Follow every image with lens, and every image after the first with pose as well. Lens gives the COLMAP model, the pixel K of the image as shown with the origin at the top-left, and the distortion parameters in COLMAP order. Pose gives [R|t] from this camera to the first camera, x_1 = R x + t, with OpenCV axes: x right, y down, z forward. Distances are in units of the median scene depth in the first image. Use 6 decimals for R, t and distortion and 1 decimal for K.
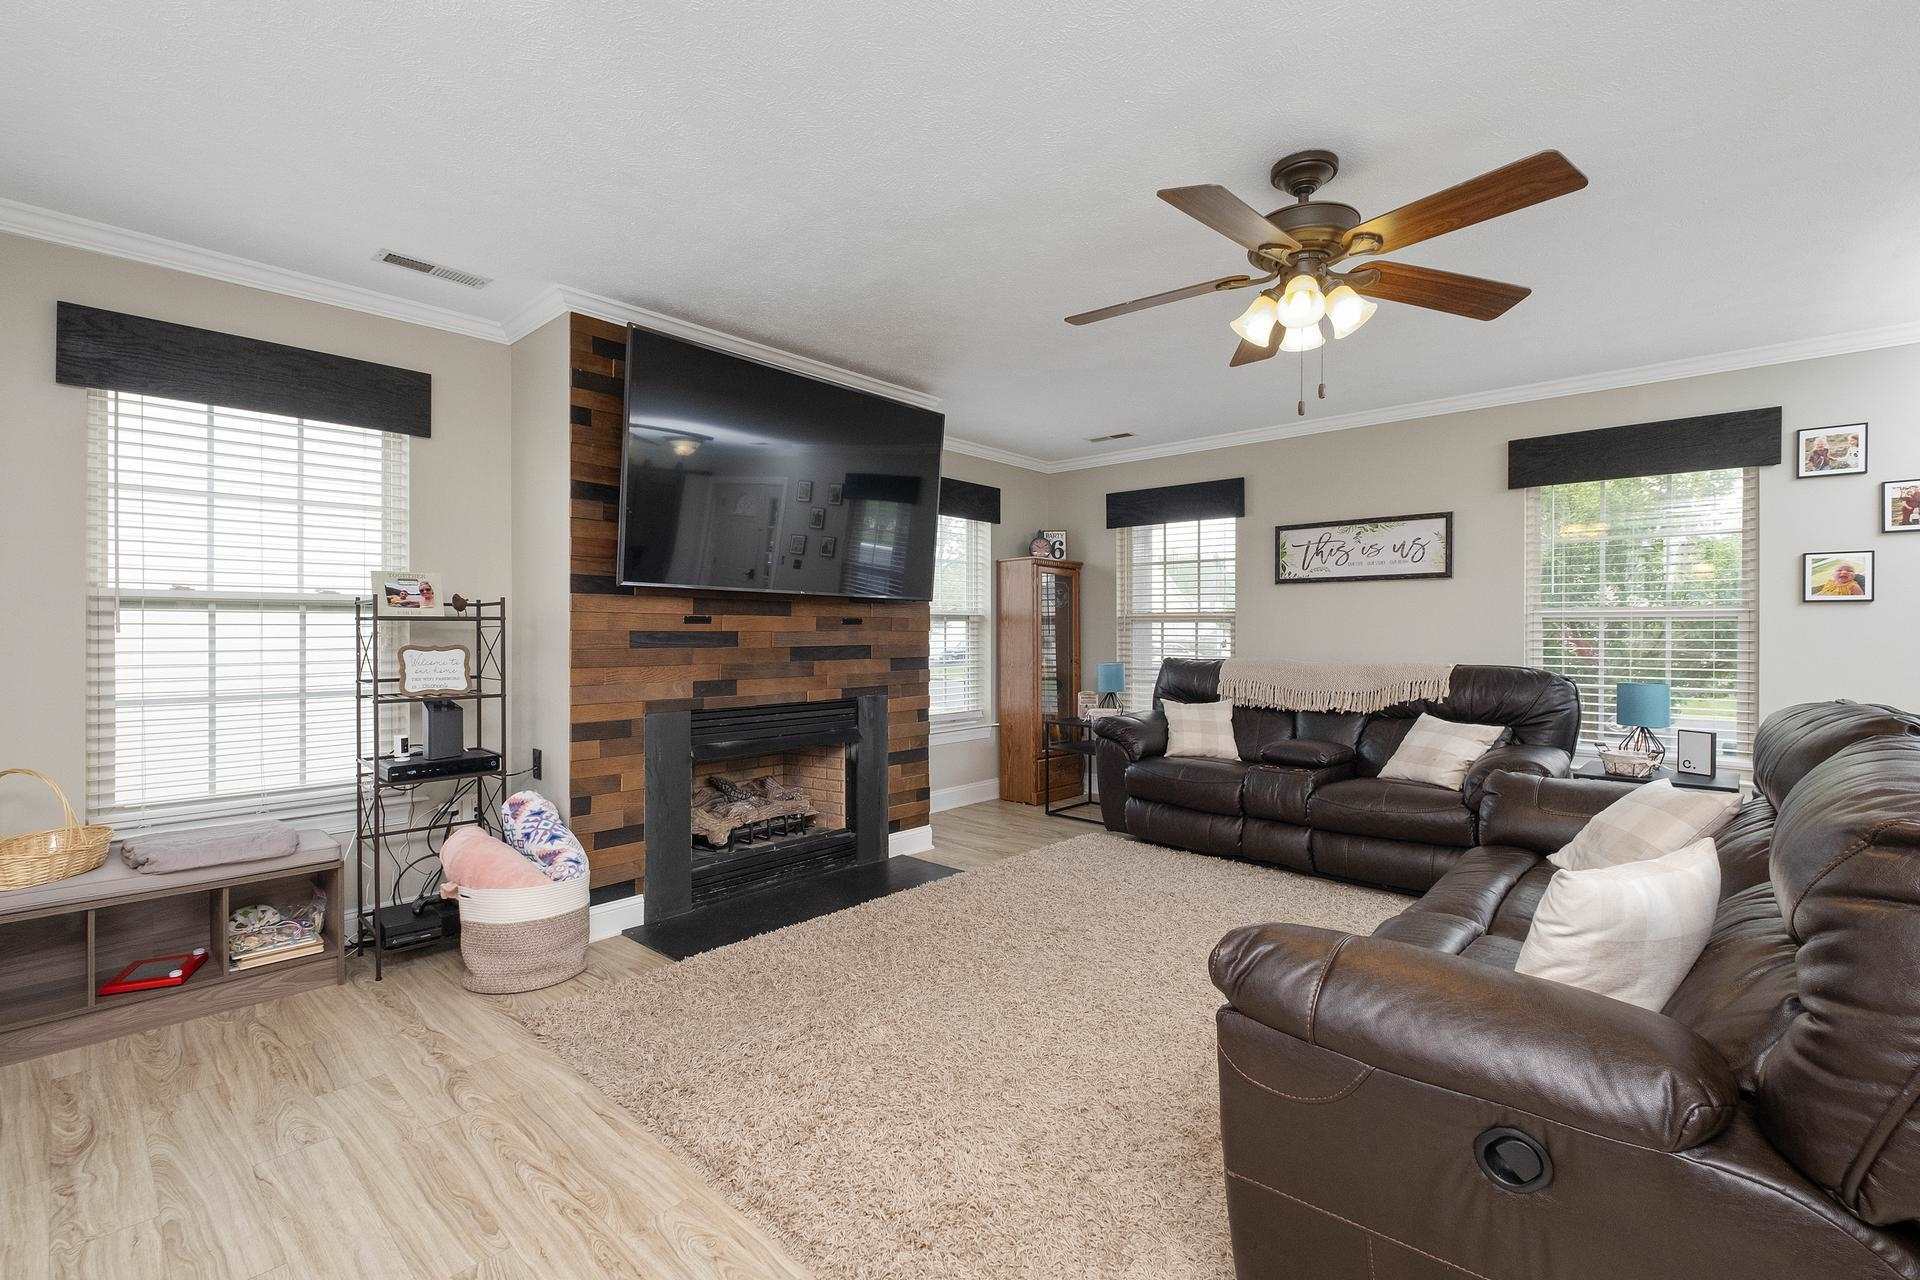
lens RADIAL K [[832.6, 0, 963.0], [0, 832.6, 633.1], [0, 0, 1]] dist [0.003897, -0.004877]
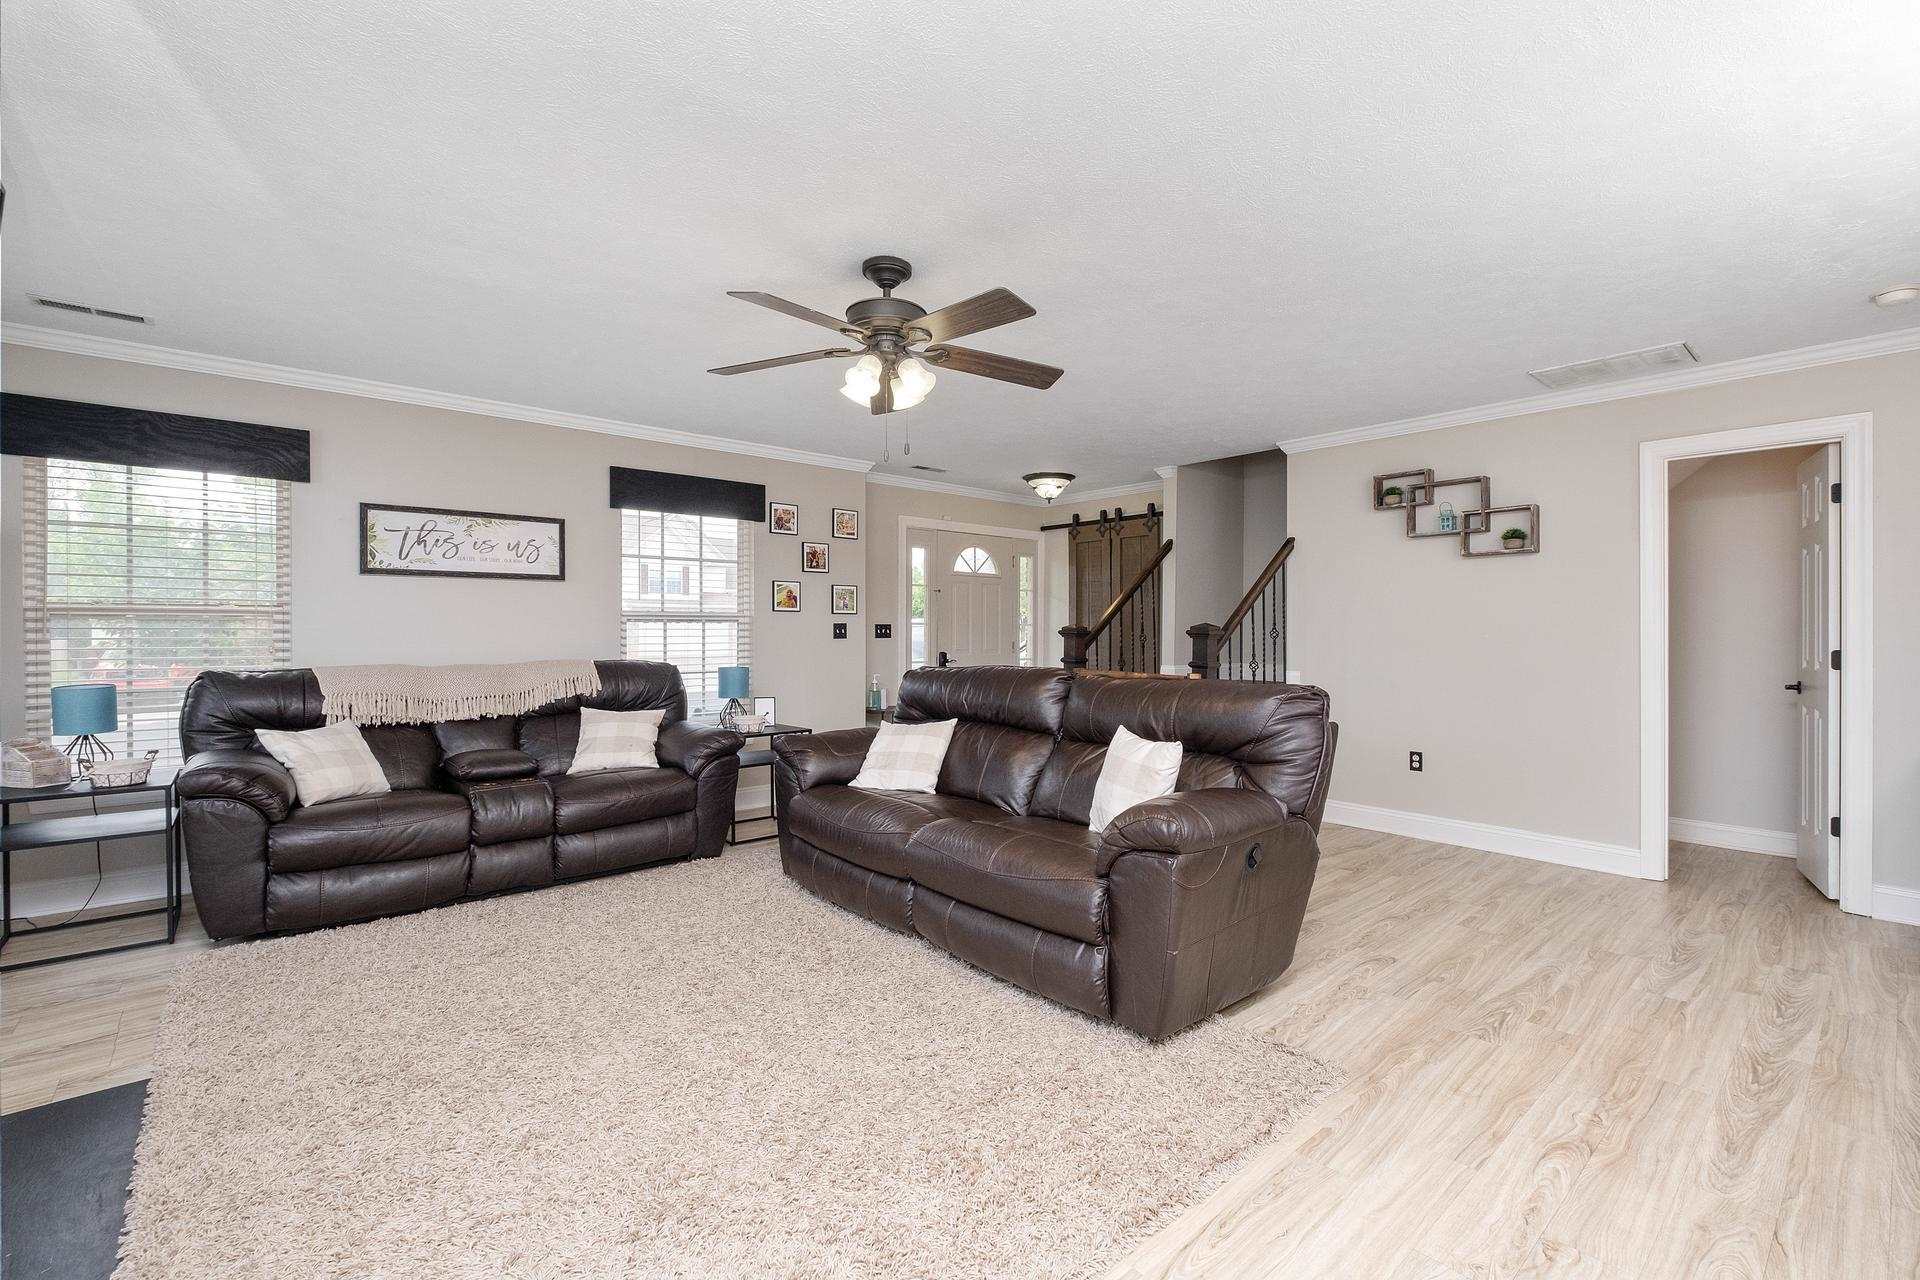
lens RADIAL K [[832.6, 0, 962.6], [0, 832.6, 637.5], [0, 0, 1]] dist [0.003897, -0.004877]
pose [[0.103500, -0.012297, 0.994553, -0.428692], [0.006550, 0.999910, 0.011681, -0.002471], [-0.994608, 0.005305, 0.103571, 0.379670]]
